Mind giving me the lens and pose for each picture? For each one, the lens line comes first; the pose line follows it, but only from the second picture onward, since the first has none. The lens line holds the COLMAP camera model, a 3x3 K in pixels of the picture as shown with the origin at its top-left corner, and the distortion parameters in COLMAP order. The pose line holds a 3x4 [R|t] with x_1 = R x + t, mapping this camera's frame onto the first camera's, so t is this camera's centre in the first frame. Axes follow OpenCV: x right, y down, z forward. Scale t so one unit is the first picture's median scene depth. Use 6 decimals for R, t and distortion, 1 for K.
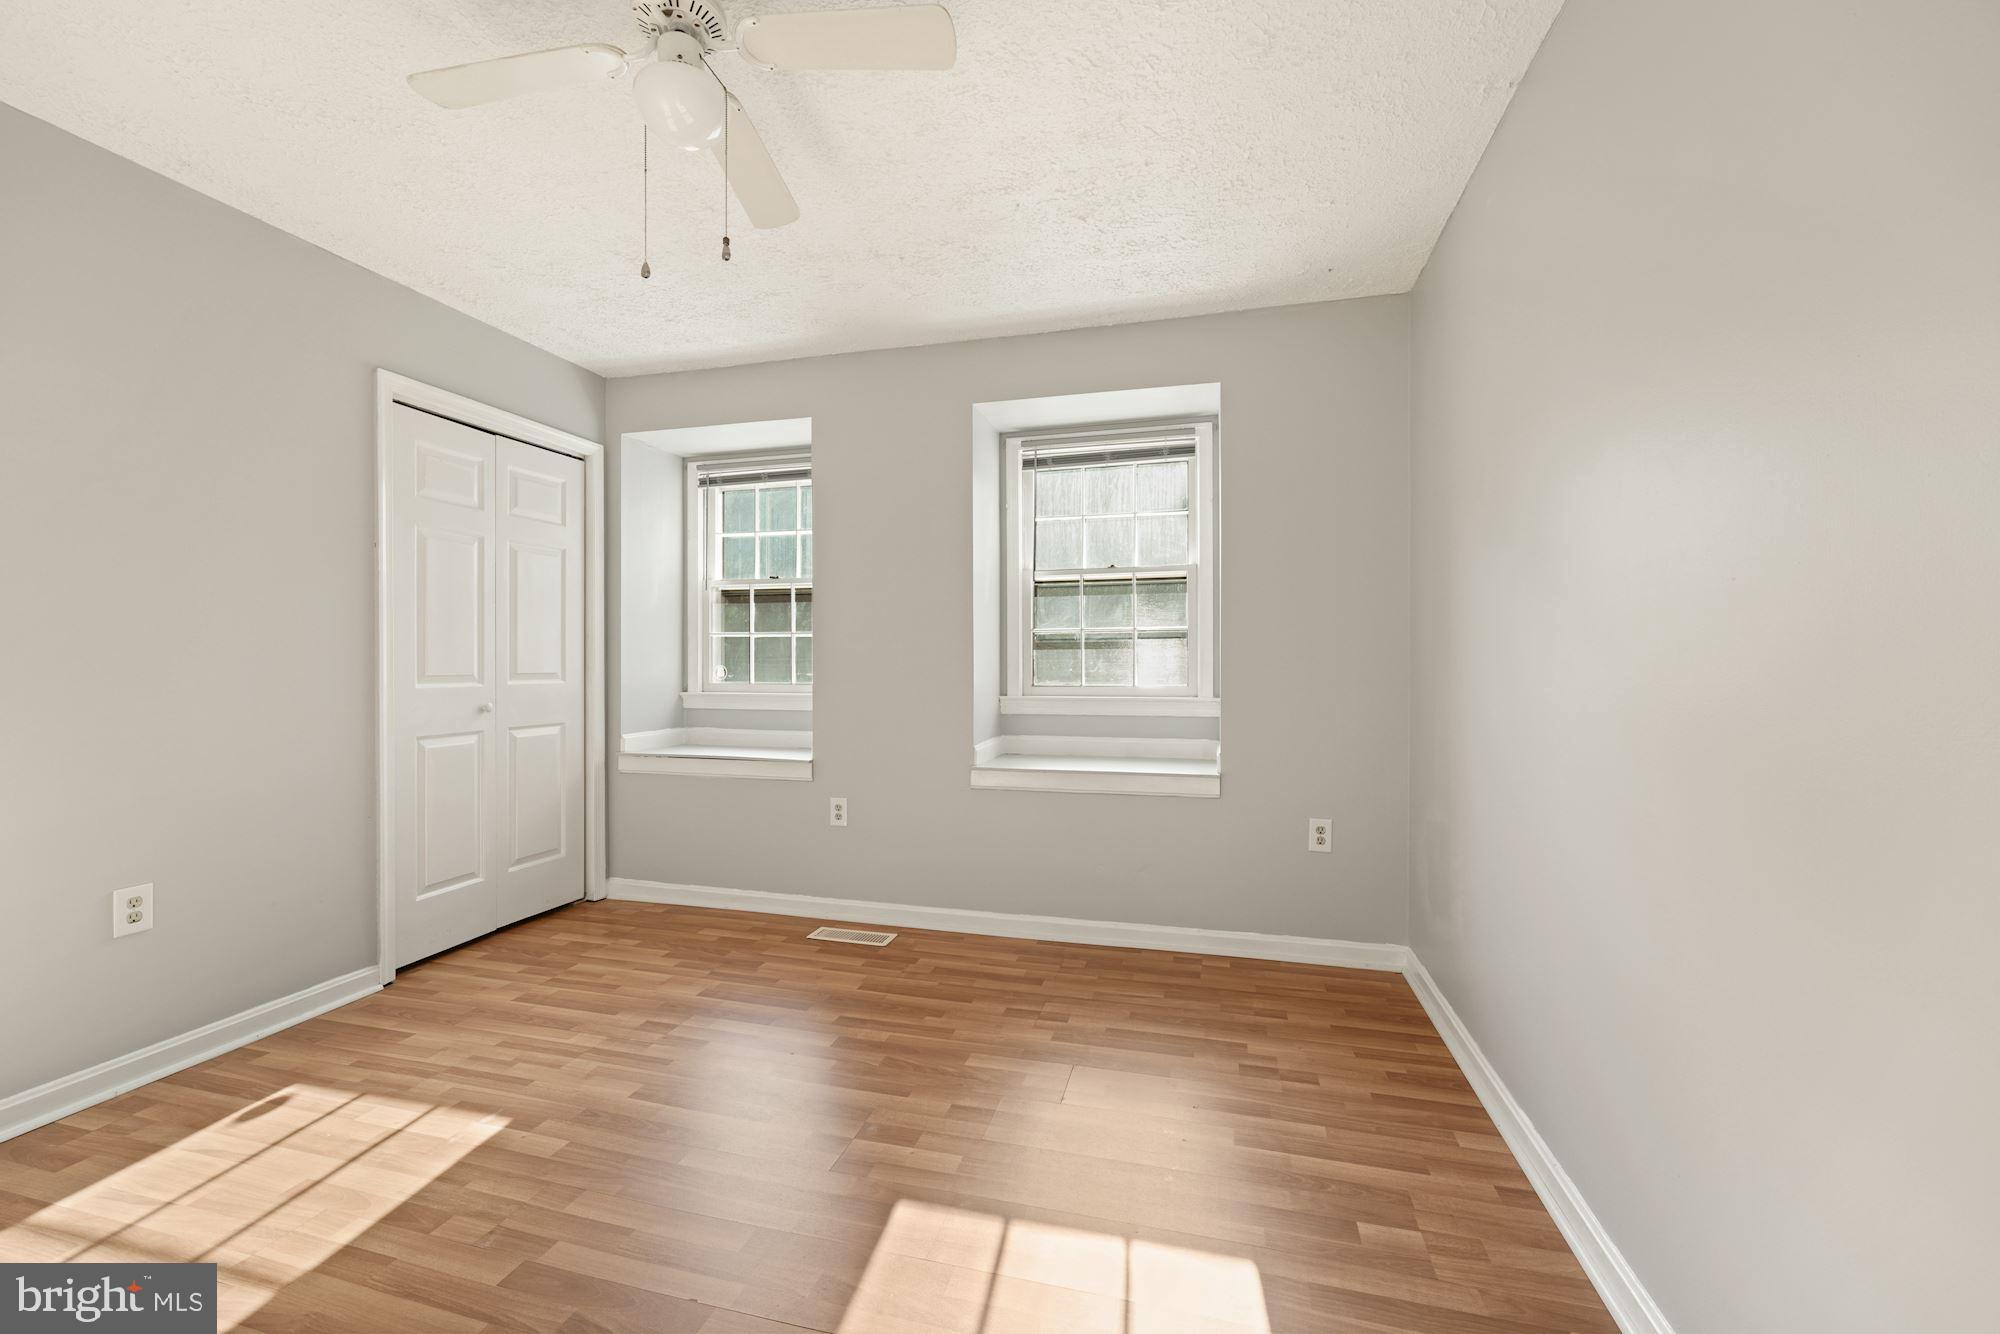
lens RADIAL K [[798.1, 0, 1008.7], [0, 798.1, 670.3], [0, 0, 1]] dist [-0.000217, 0.000261]
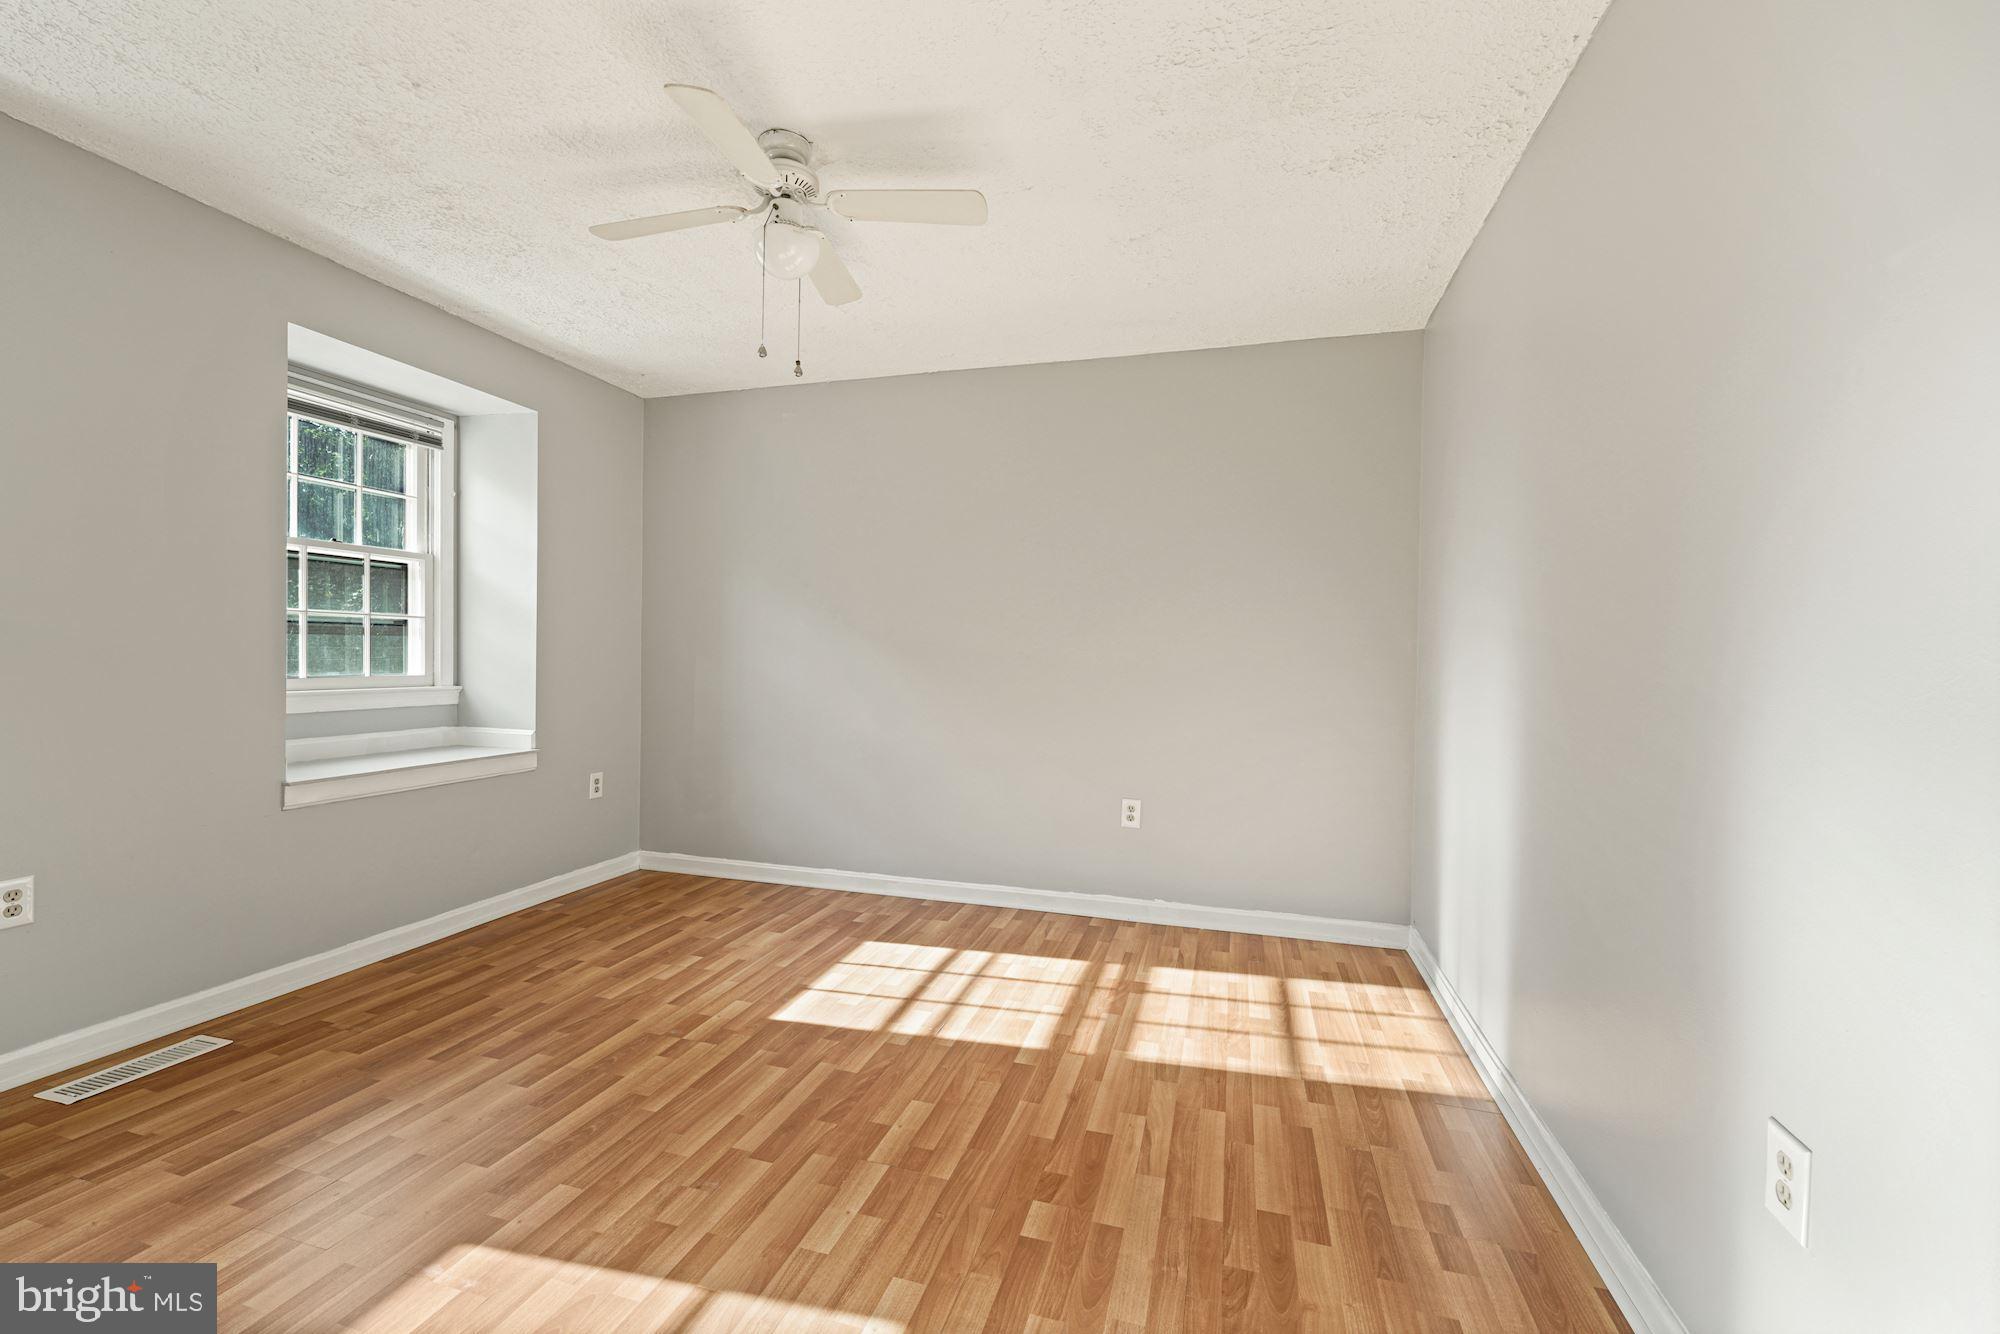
lens RADIAL K [[798.1, 0, 1008.7], [0, 798.1, 670.3], [0, 0, 1]] dist [-0.000217, 0.000261]
pose [[0.012296, -0.014506, 0.999819, -1.006584], [-0.003870, 0.999887, 0.014555, -0.005115], [-0.999917, -0.004048, 0.012239, 0.337347]]
